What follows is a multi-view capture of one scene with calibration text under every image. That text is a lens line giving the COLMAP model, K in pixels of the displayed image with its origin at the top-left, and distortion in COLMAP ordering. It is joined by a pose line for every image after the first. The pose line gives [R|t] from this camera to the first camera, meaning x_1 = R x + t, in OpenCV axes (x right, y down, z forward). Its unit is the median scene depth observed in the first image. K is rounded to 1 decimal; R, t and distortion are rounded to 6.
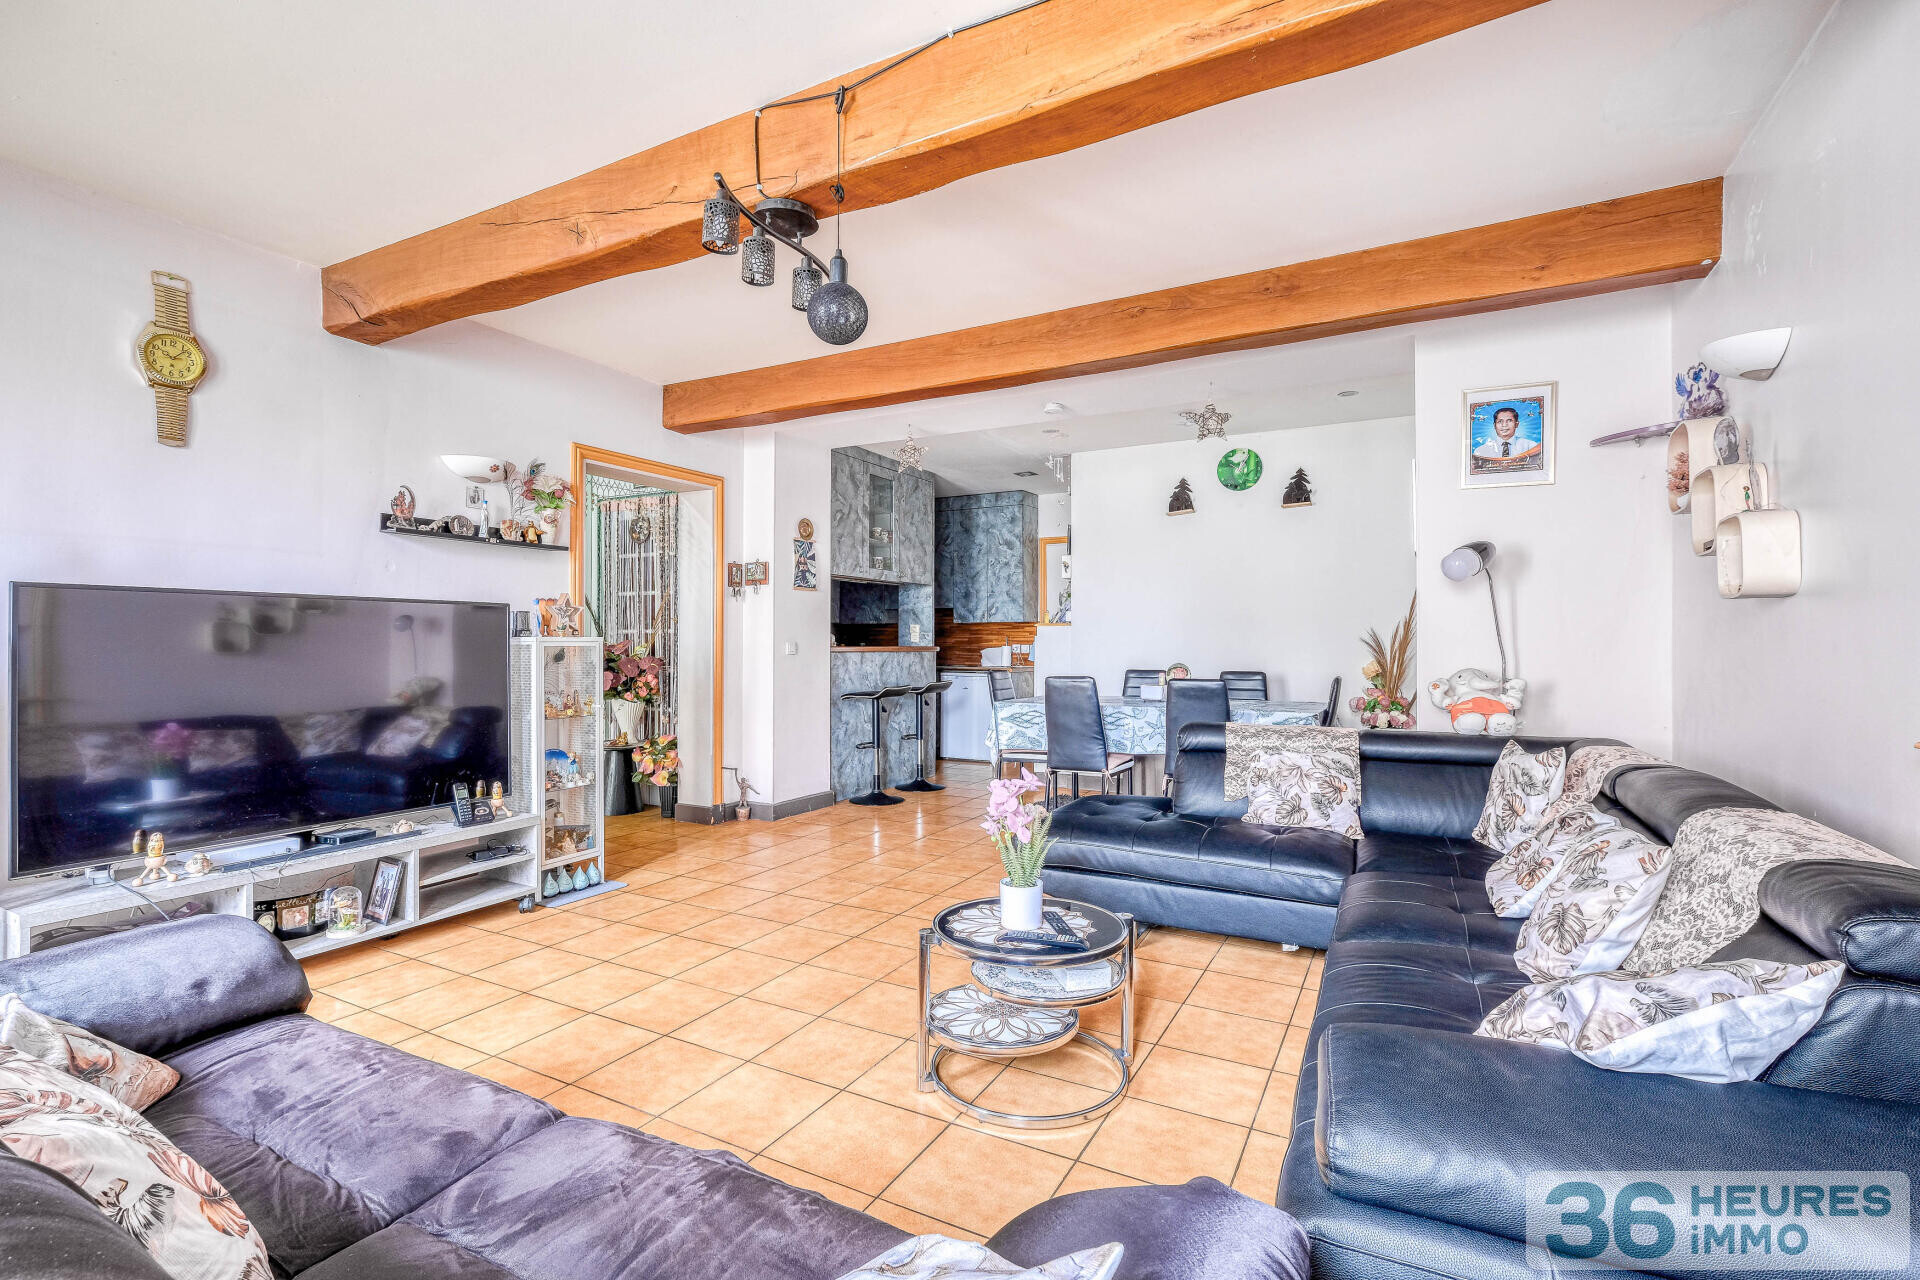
lens RADIAL K [[865.8, 0, 959.9], [0, 865.8, 633.8], [0, 0, 1]] dist [-0.005179, -0.001318]
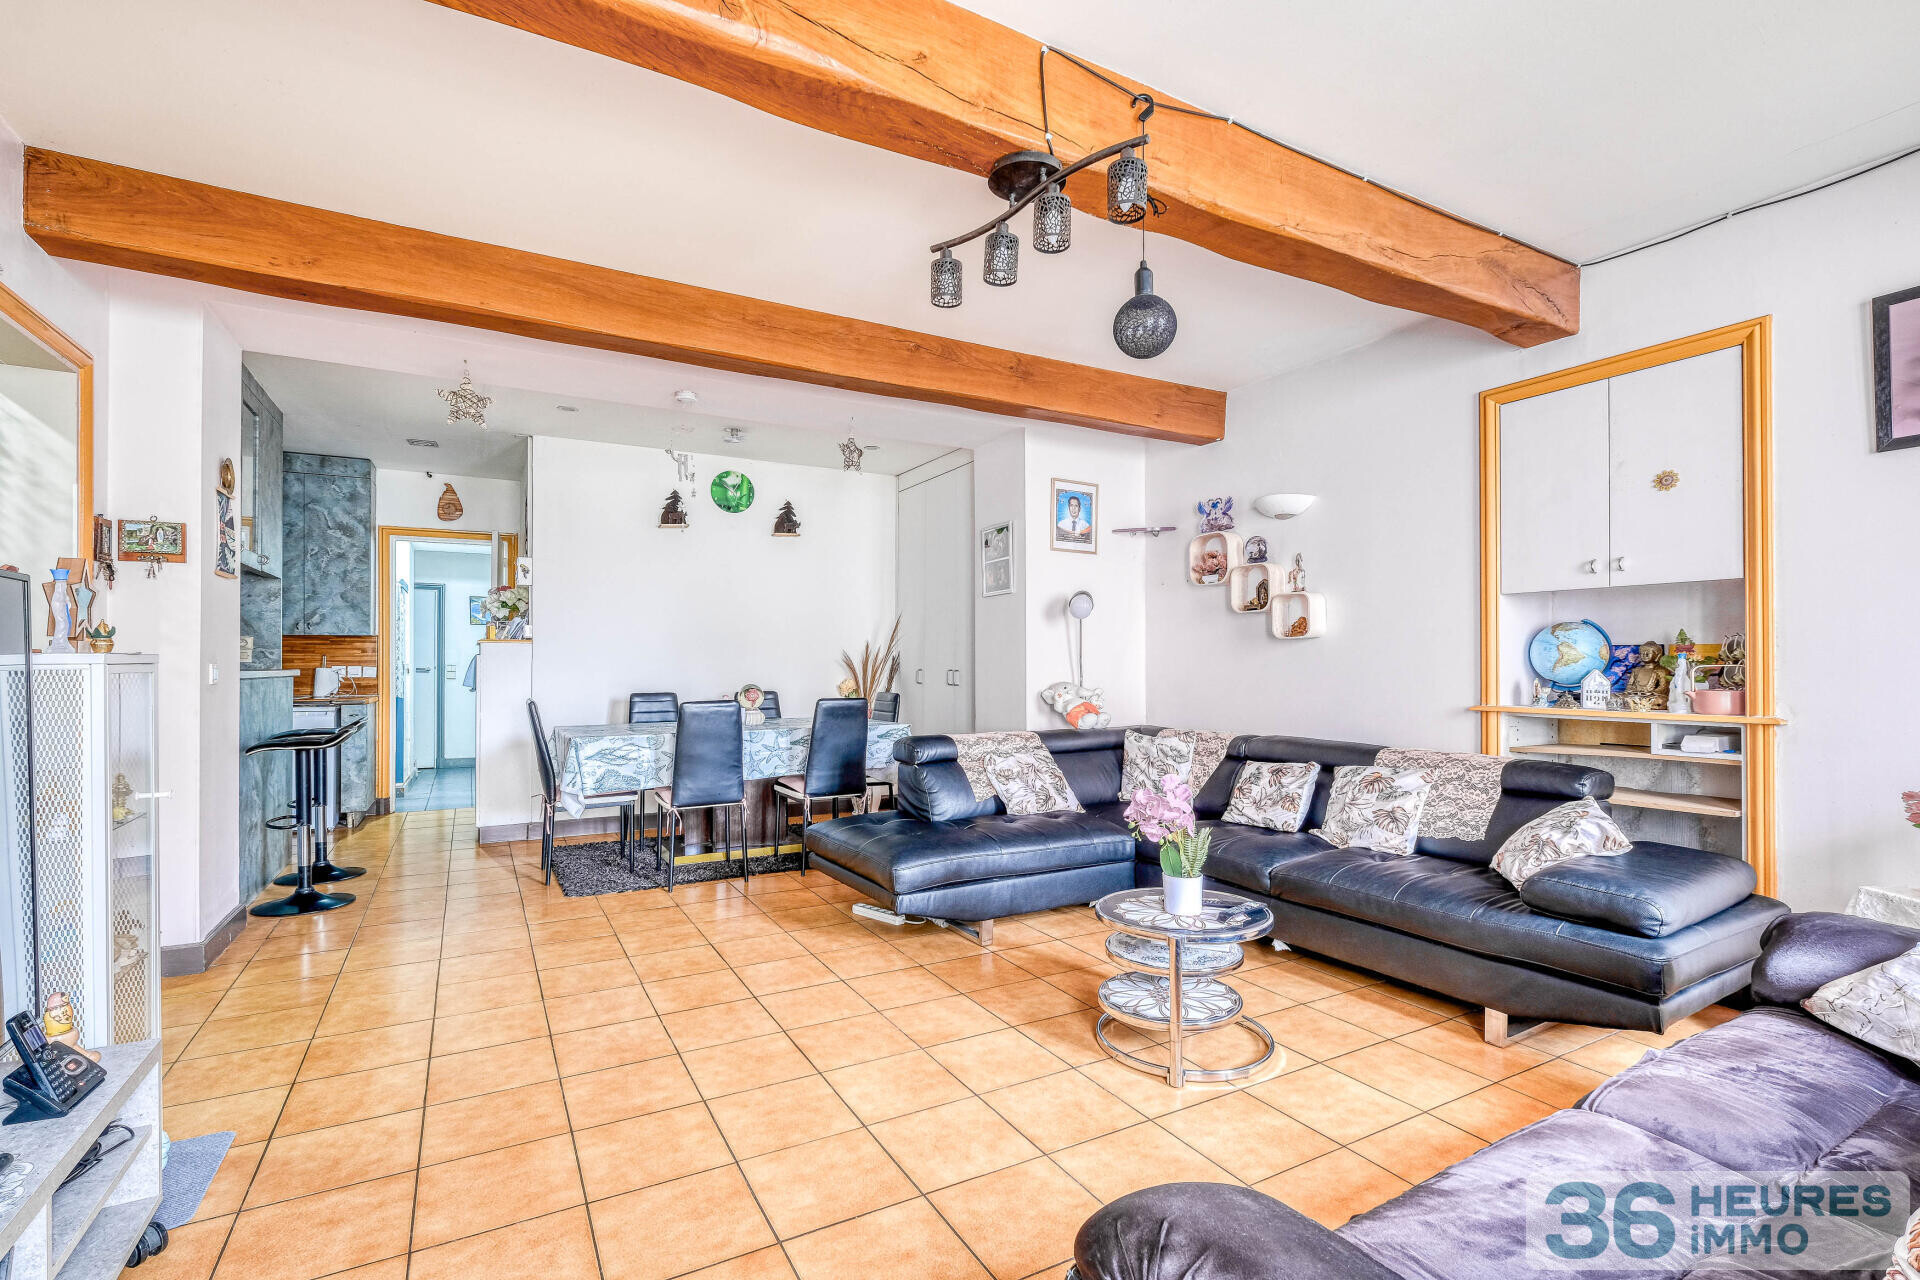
lens RADIAL K [[865.8, 0, 956.8], [0, 865.8, 654.7], [0, 0, 1]] dist [-0.005179, -0.001318]
pose [[0.537710, 0.006928, 0.843102, -0.497666], [-0.007744, 0.999965, -0.003279, 0.001914], [-0.843094, -0.004766, 0.537744, 0.302419]]
